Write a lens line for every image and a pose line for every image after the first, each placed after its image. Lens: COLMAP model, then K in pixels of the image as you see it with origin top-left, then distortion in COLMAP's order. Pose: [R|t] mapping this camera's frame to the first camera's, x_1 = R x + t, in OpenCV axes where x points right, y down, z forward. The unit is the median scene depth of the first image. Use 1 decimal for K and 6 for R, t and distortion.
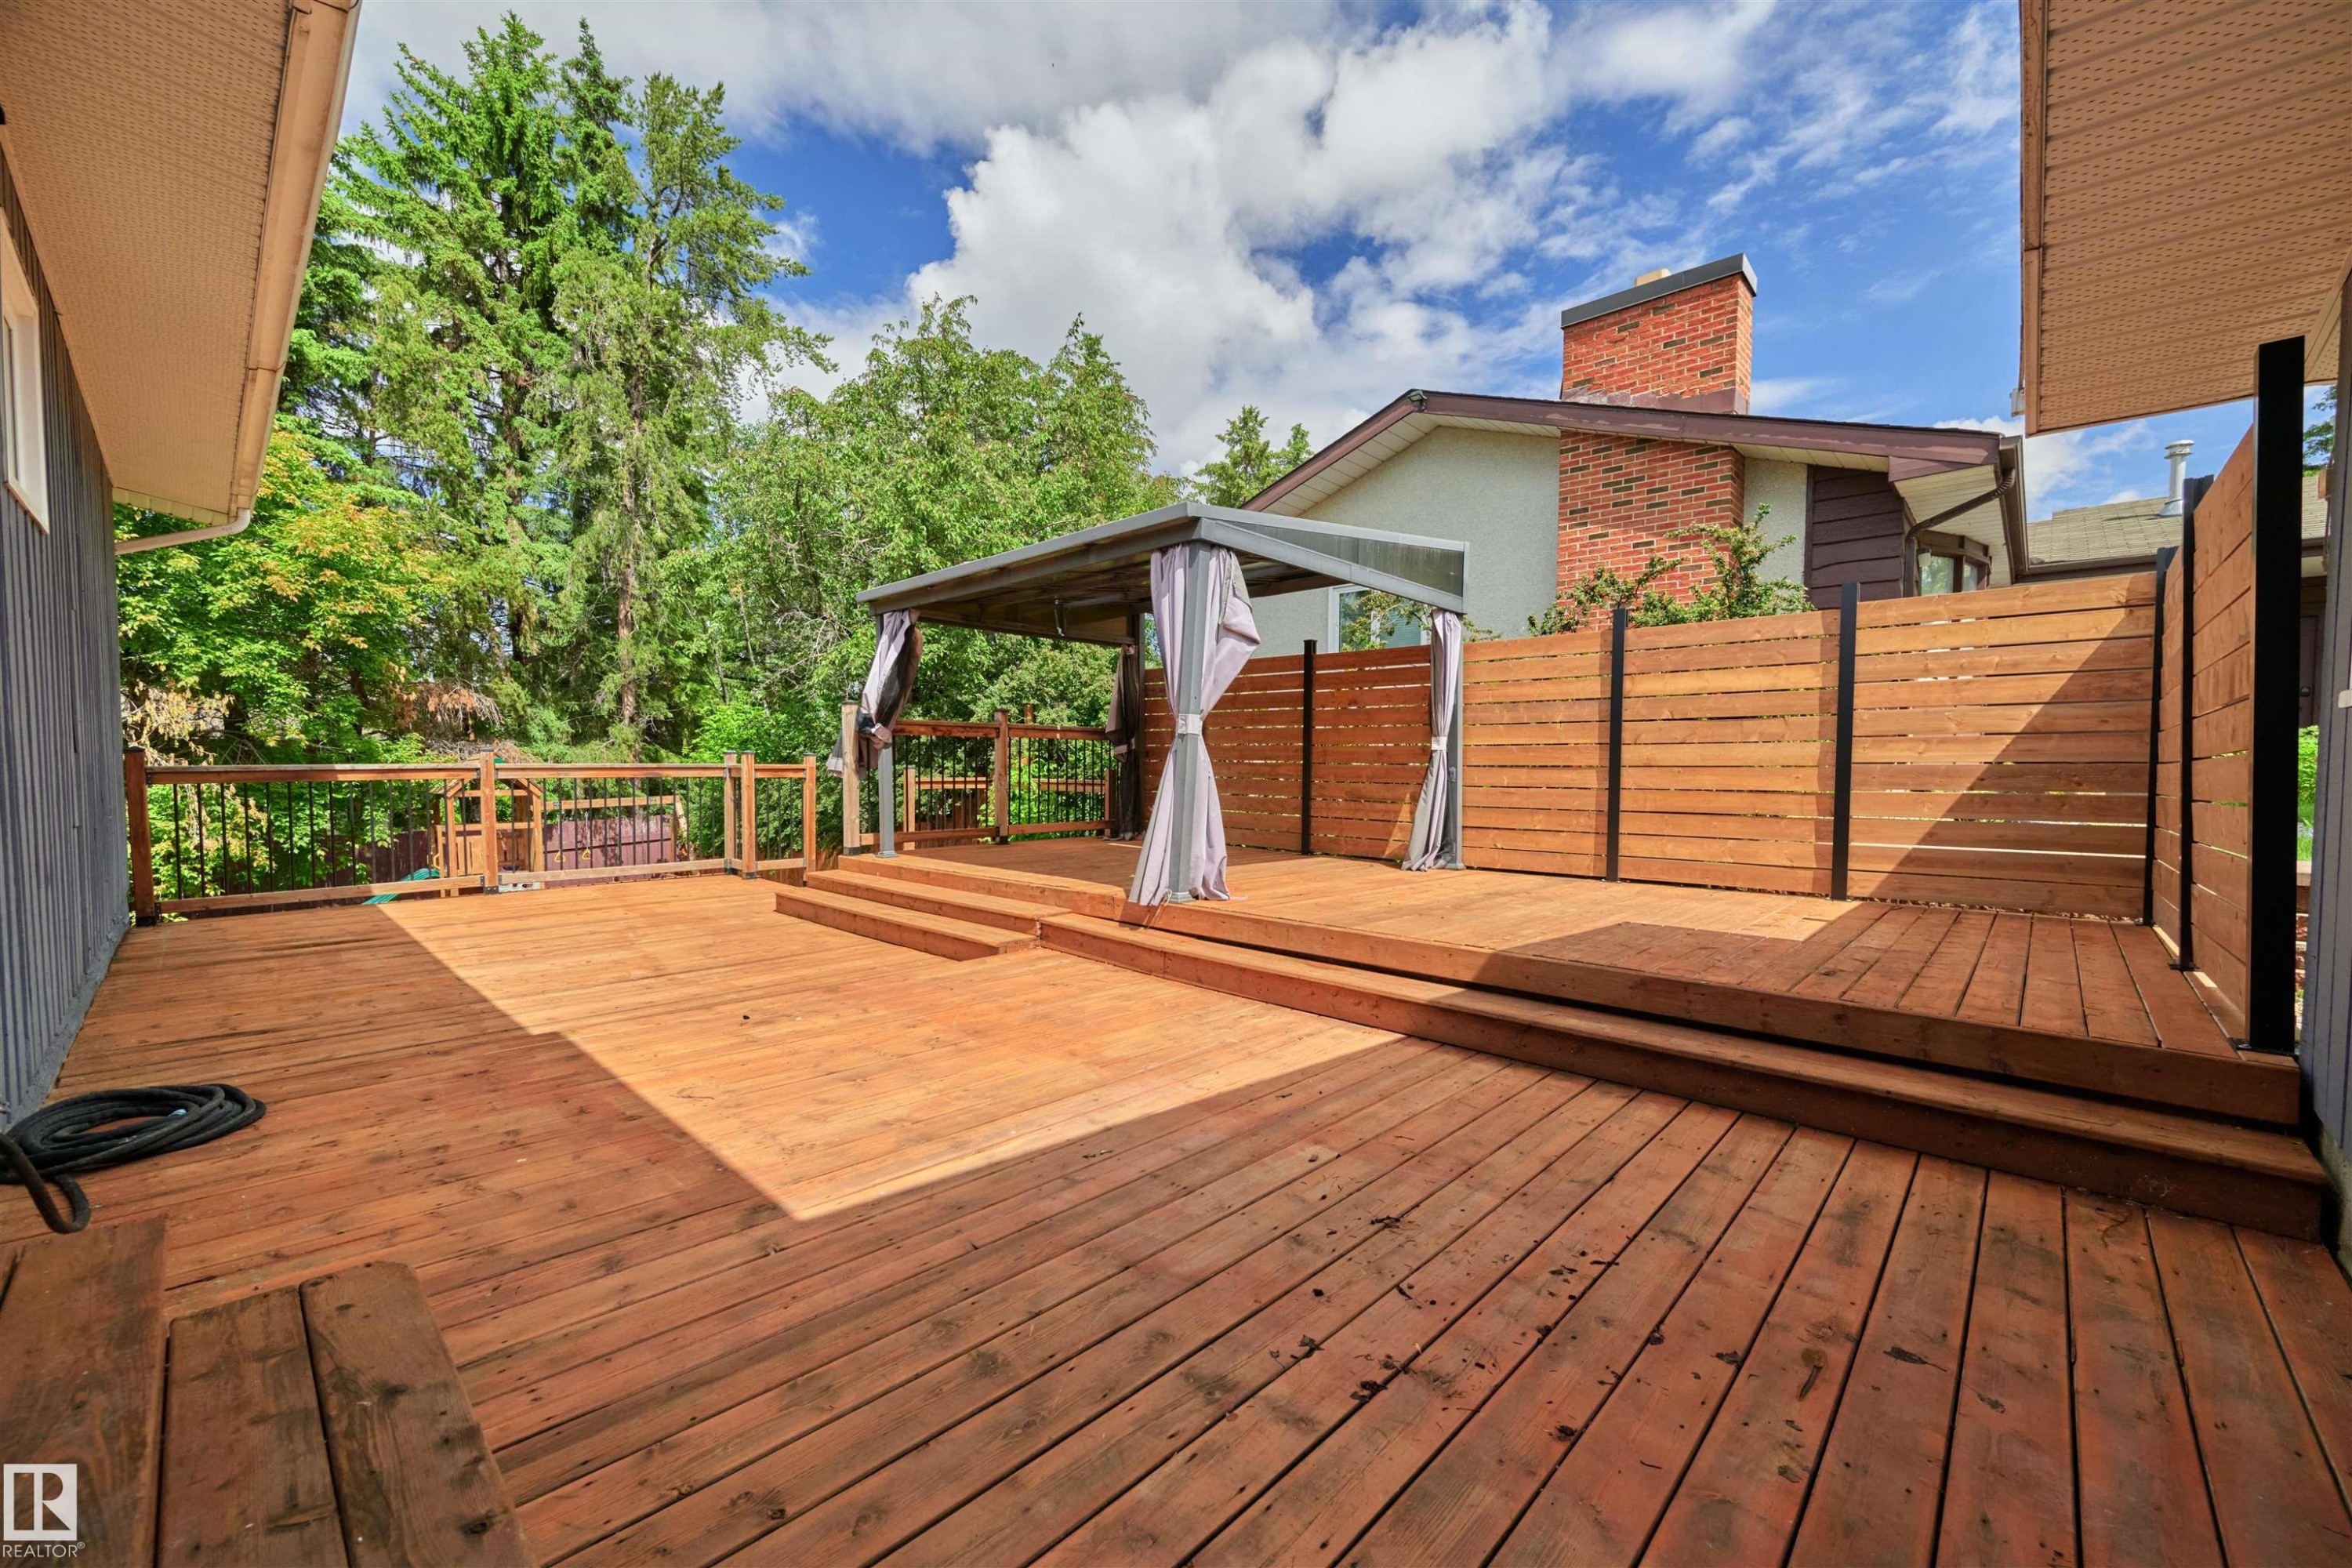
lens RADIAL K [[922.6, 0, 1184.6], [0, 922.6, 794.5], [0, 0, 1]] dist [0.000580, -0.000119]
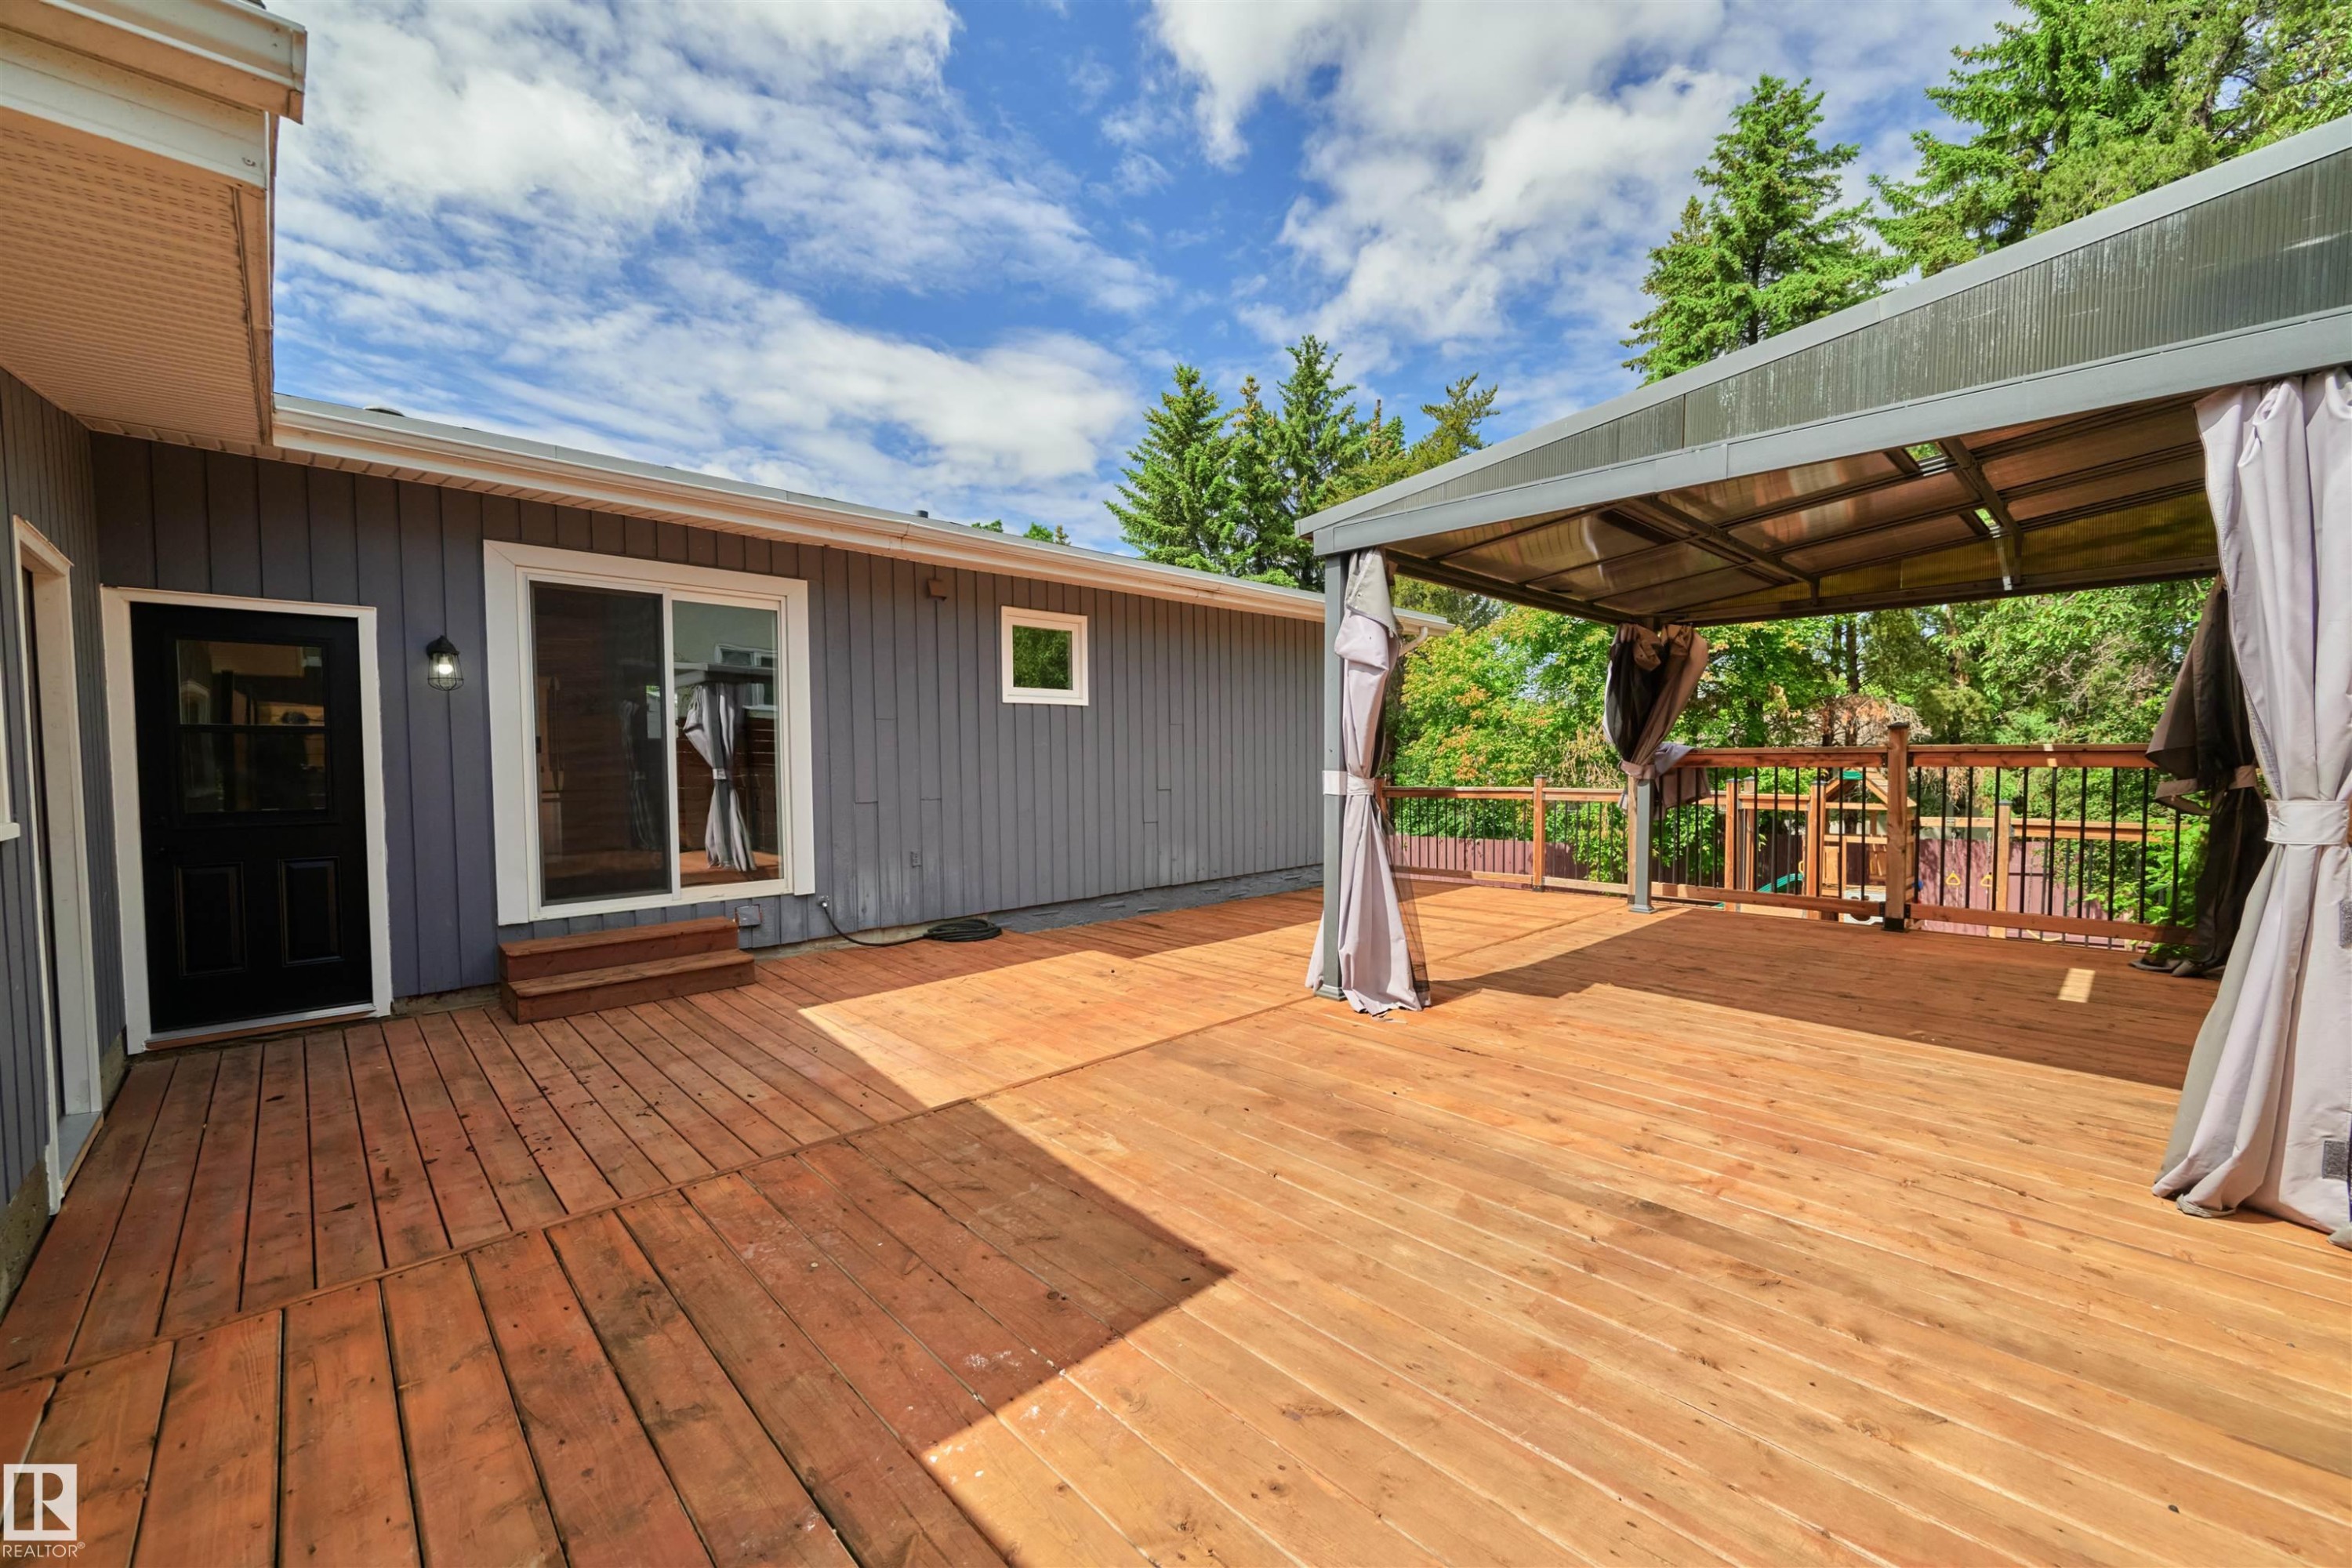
lens RADIAL K [[922.6, 0, 1184.8], [0, 922.6, 789.2], [0, 0, 1]] dist [0.000580, -0.000119]
pose [[-0.050718, 0.031182, -0.998226, 1.885232], [-0.024038, 0.999185, 0.032433, -0.215717], [0.998424, 0.025640, -0.049927, 2.067579]]
